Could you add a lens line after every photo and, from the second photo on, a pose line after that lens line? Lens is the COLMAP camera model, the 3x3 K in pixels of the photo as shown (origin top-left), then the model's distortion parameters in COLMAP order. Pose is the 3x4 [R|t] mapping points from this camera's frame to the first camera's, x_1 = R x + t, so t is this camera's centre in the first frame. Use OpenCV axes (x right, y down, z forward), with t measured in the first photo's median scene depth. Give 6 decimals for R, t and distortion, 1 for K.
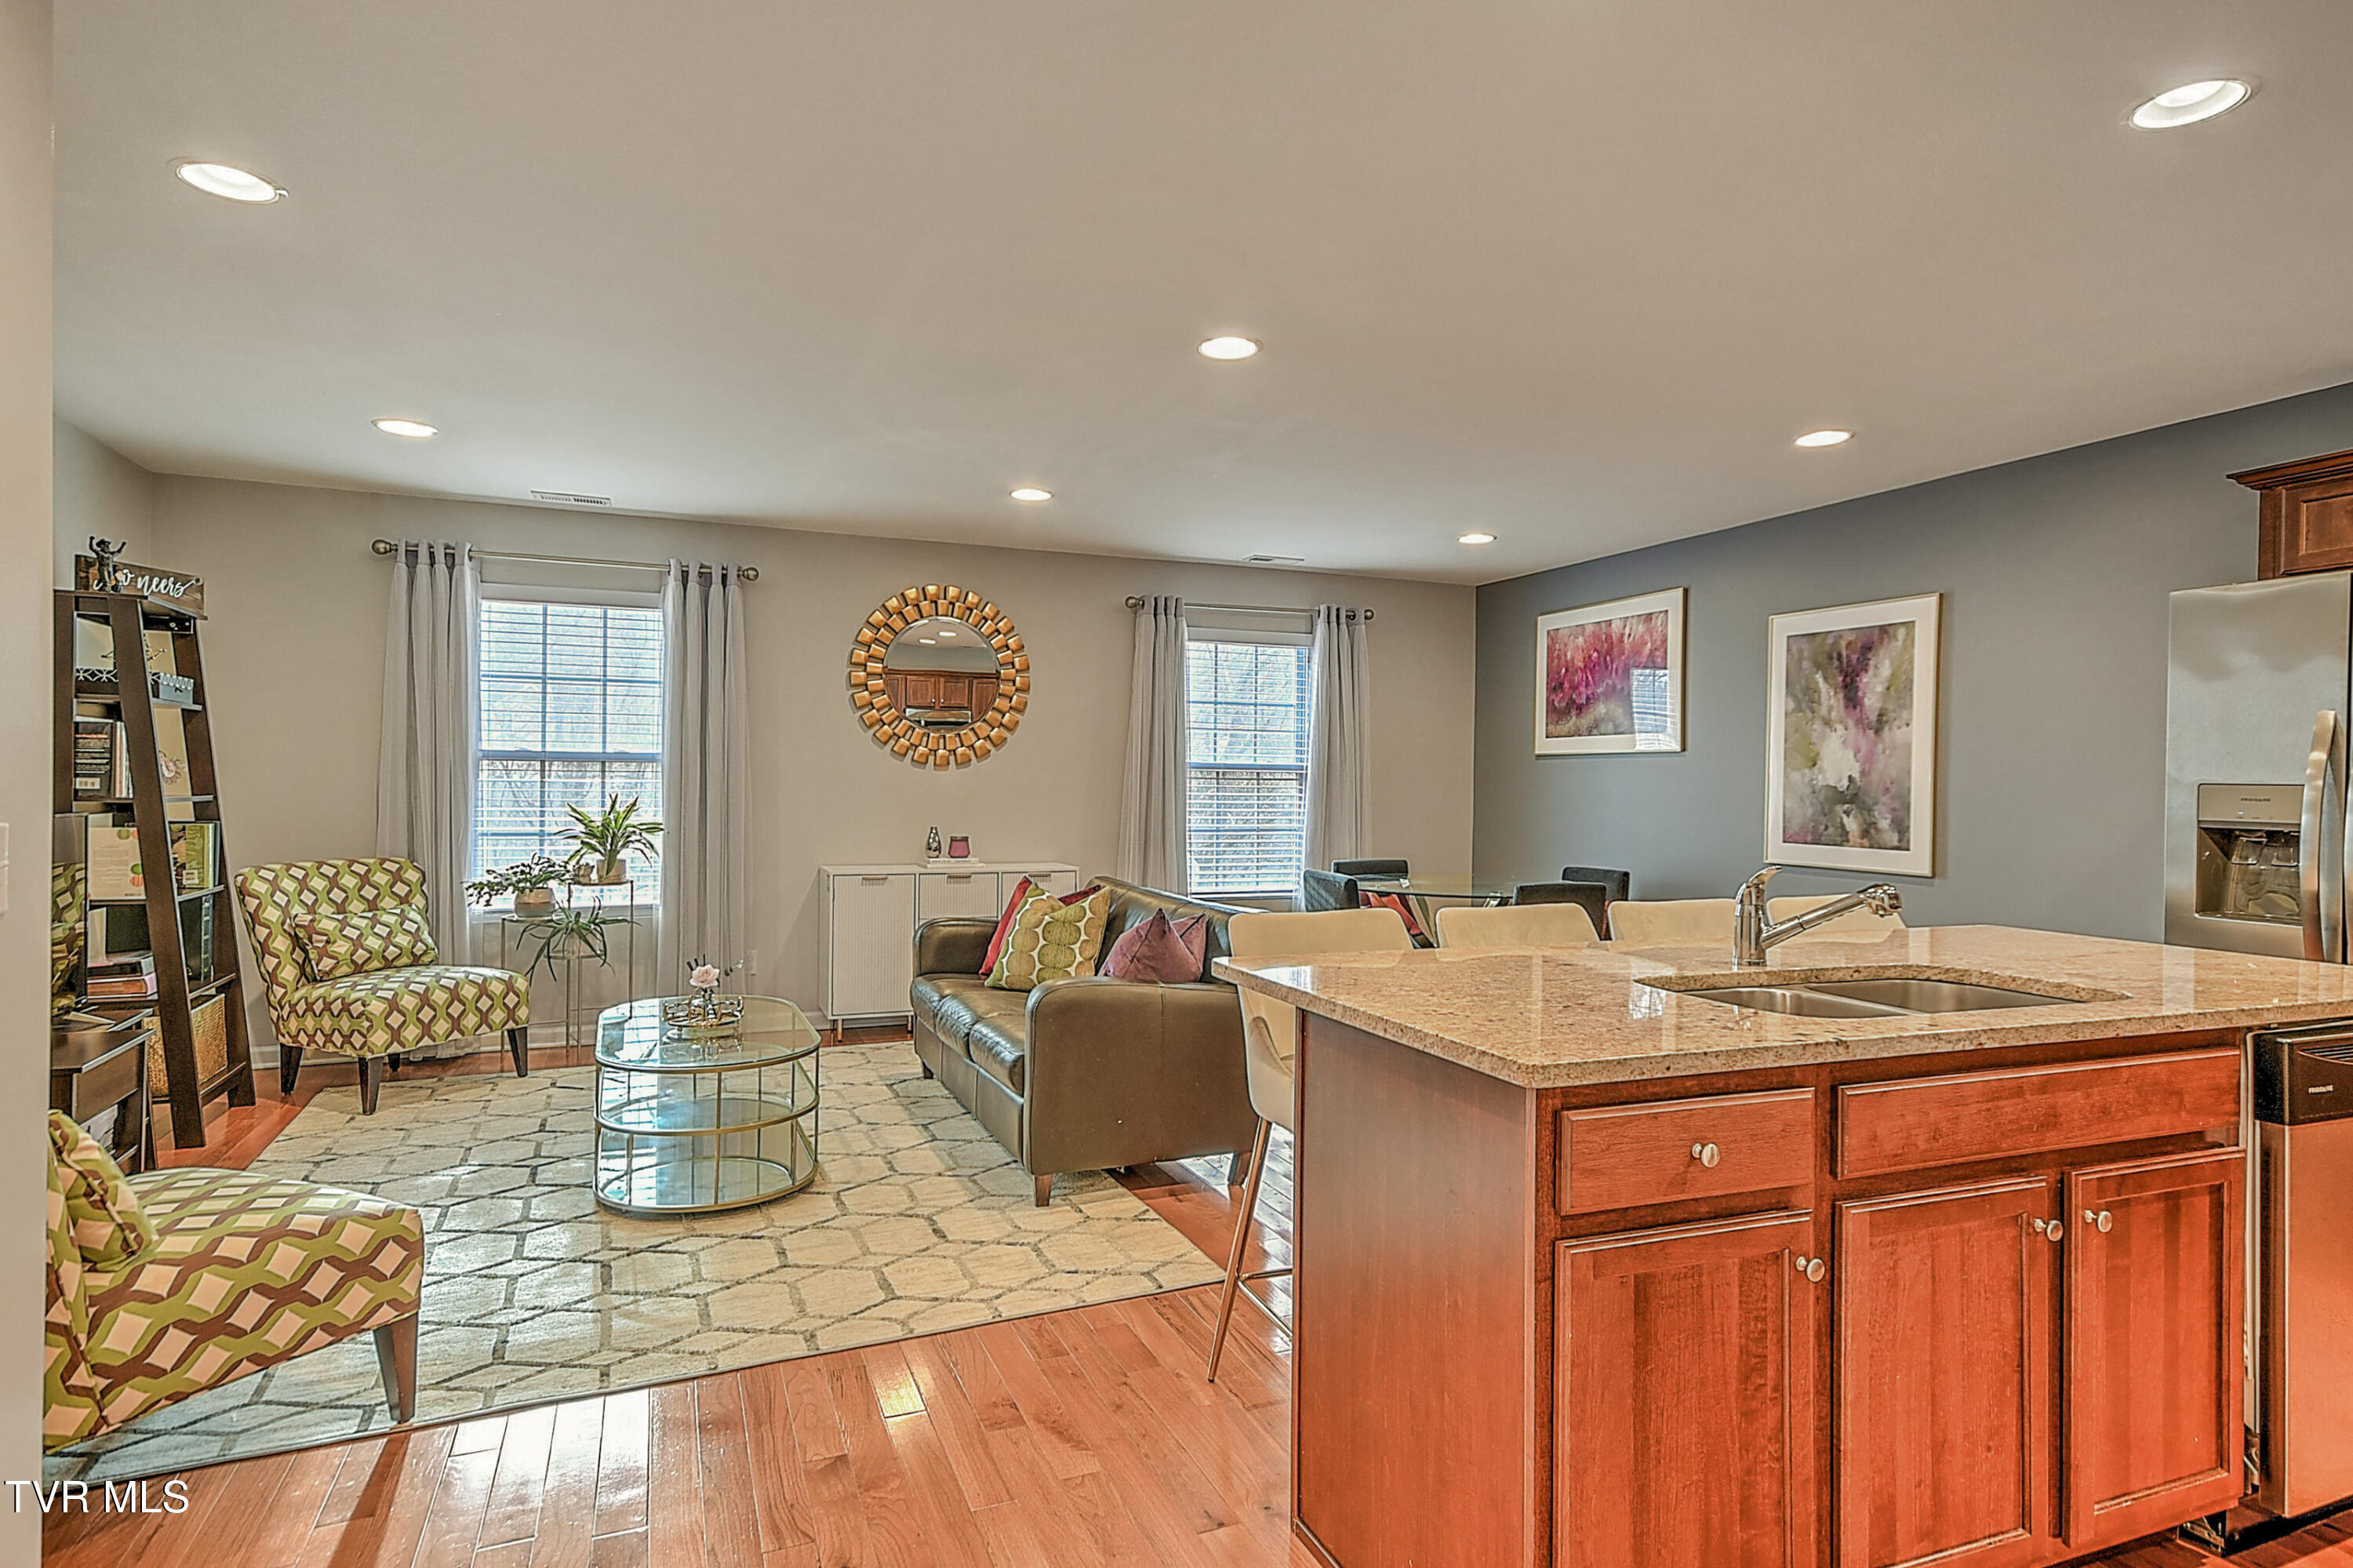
lens RADIAL K [[1252.8, 0, 1192.6], [0, 1252.8, 790.7], [0, 0, 1]] dist [0.013426, 0.005631]
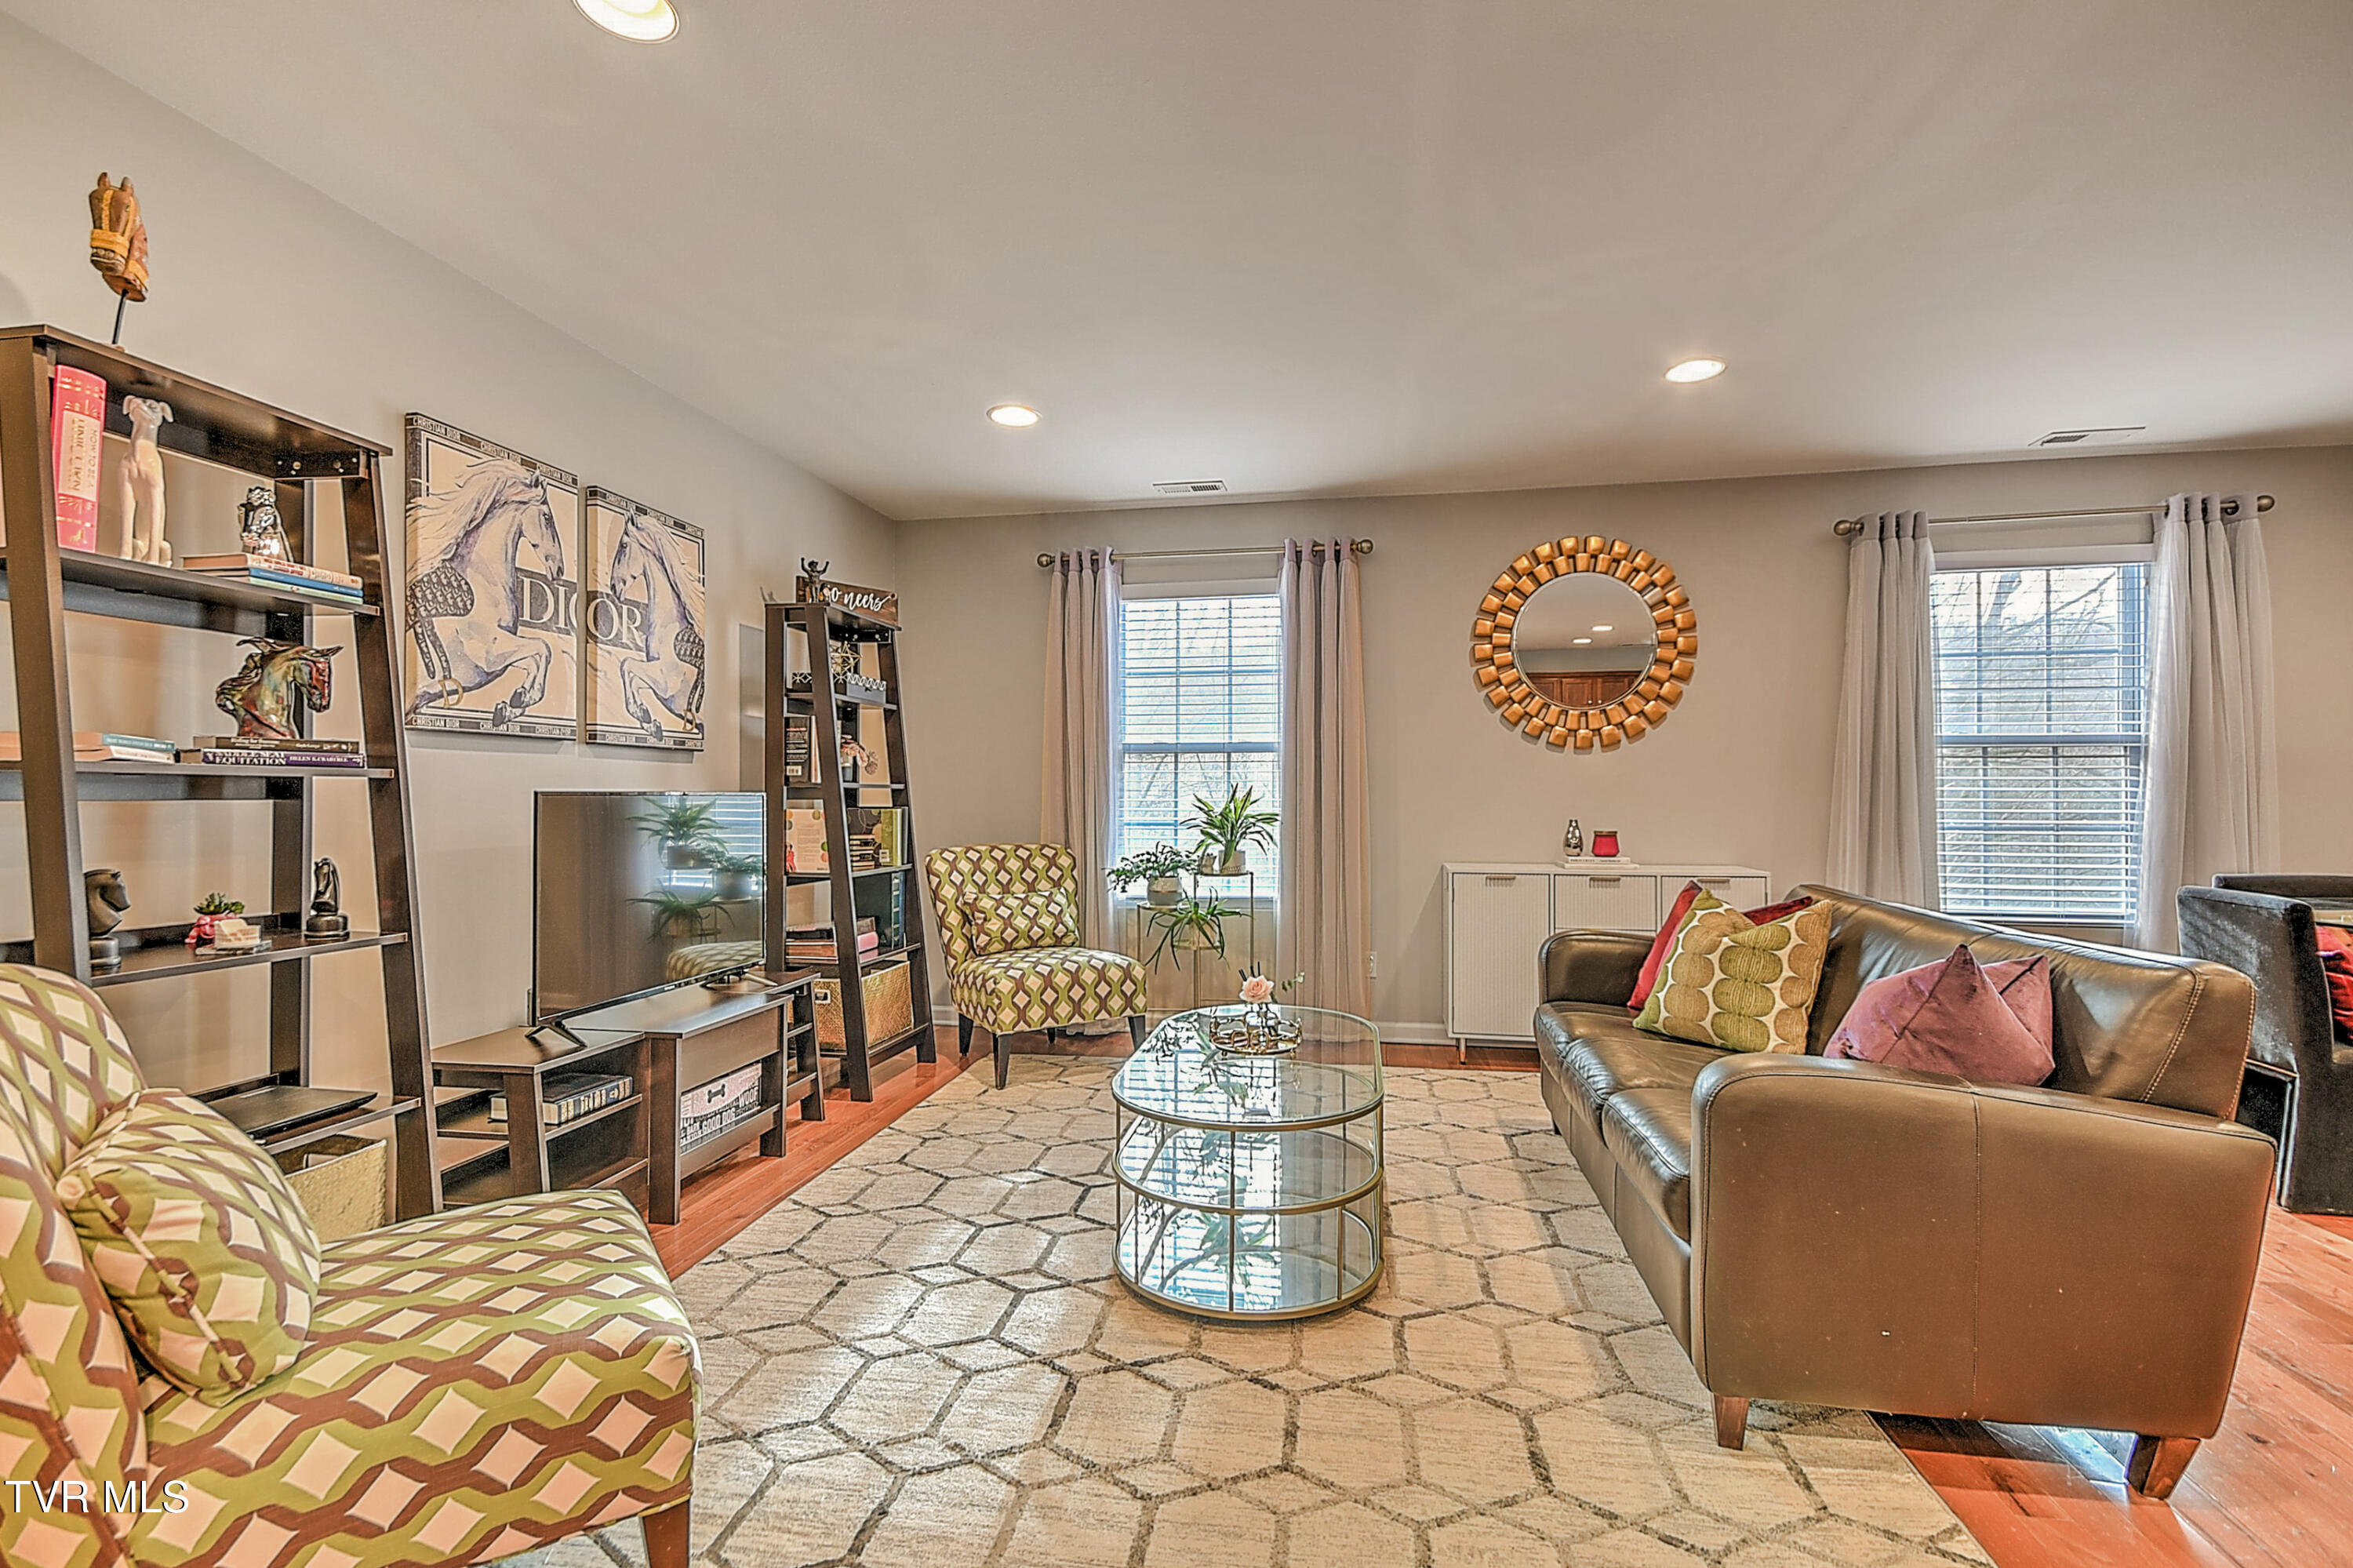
lens RADIAL K [[1062.3, 0, 1185.8], [0, 1062.3, 794.3], [0, 0, 1]] dist [0.020790, -0.008034]
pose [[0.837147, -0.012488, -0.546836, -0.038067], [0.005986, 0.999889, -0.013669, 0.023948], [0.546946, 0.008169, 0.837128, 0.305229]]
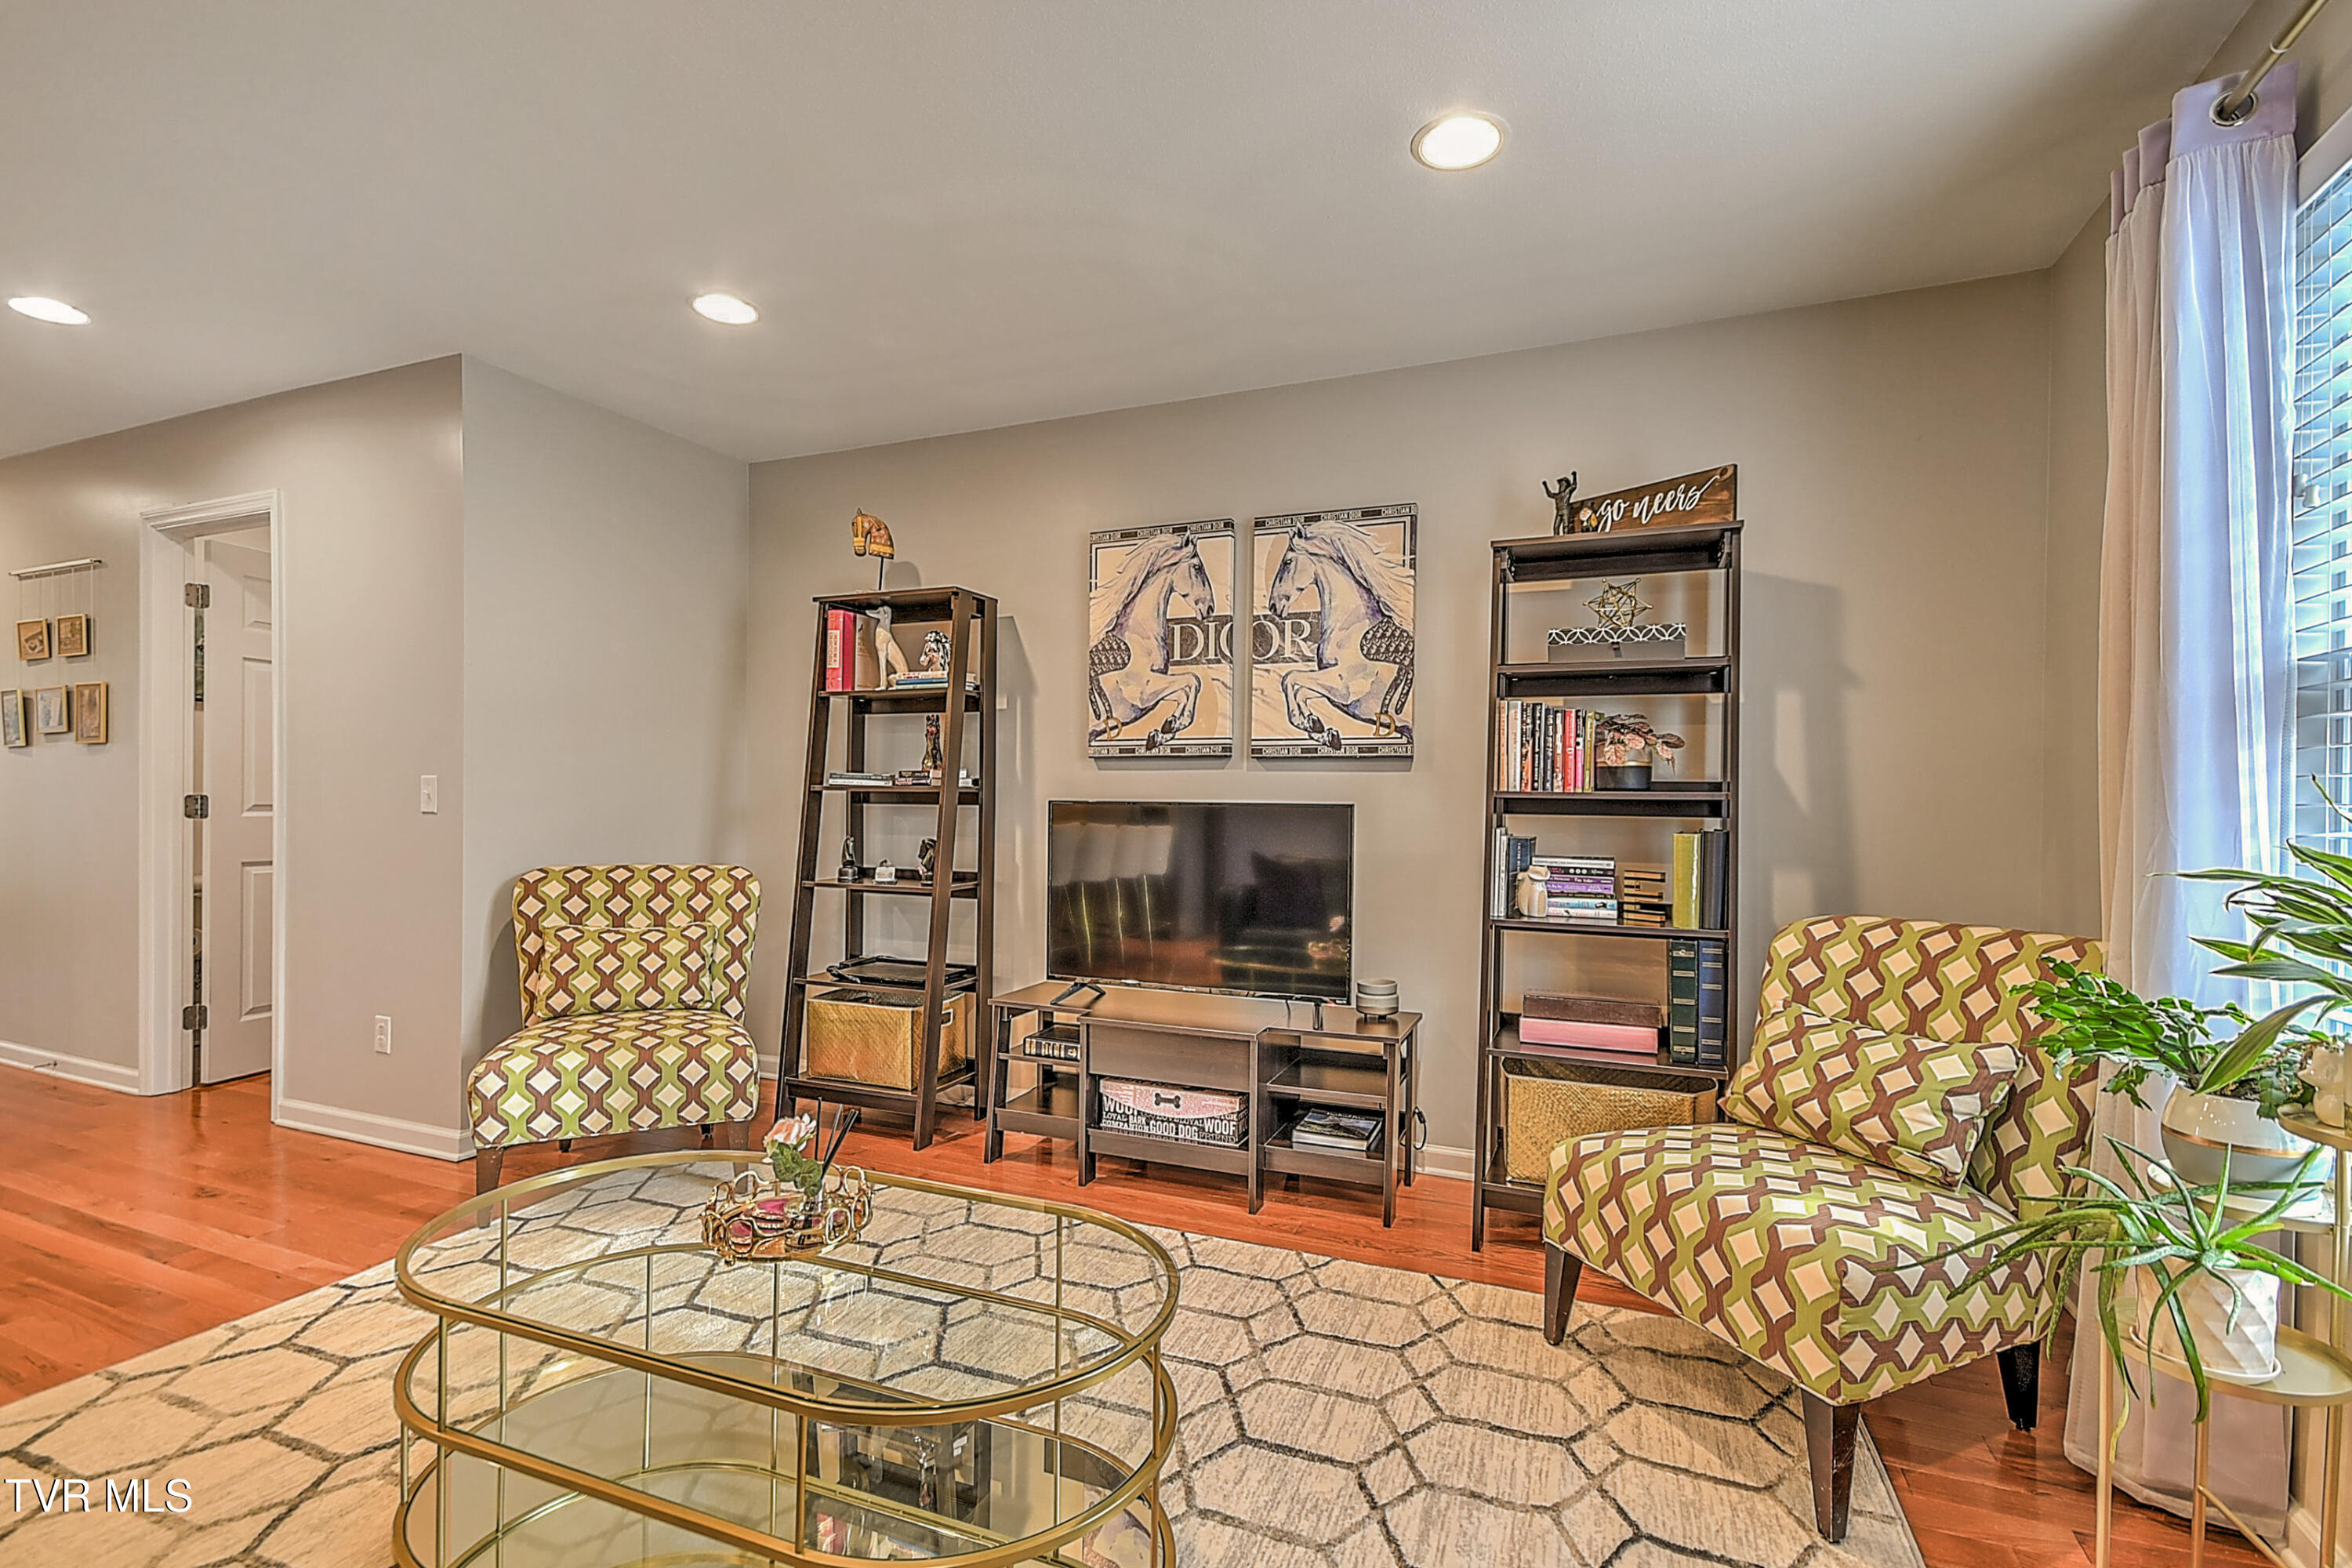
lens RADIAL K [[1061.8, 0, 1167.3], [0, 1061.8, 804.5], [0, 0, 1]] dist [0.020790, -0.008034]
pose [[-0.715647, -0.014953, -0.698302, -0.160532], [-0.022495, 0.999746, 0.001646, 0.013438], [0.698100, 0.016886, -0.715801, 1.068277]]
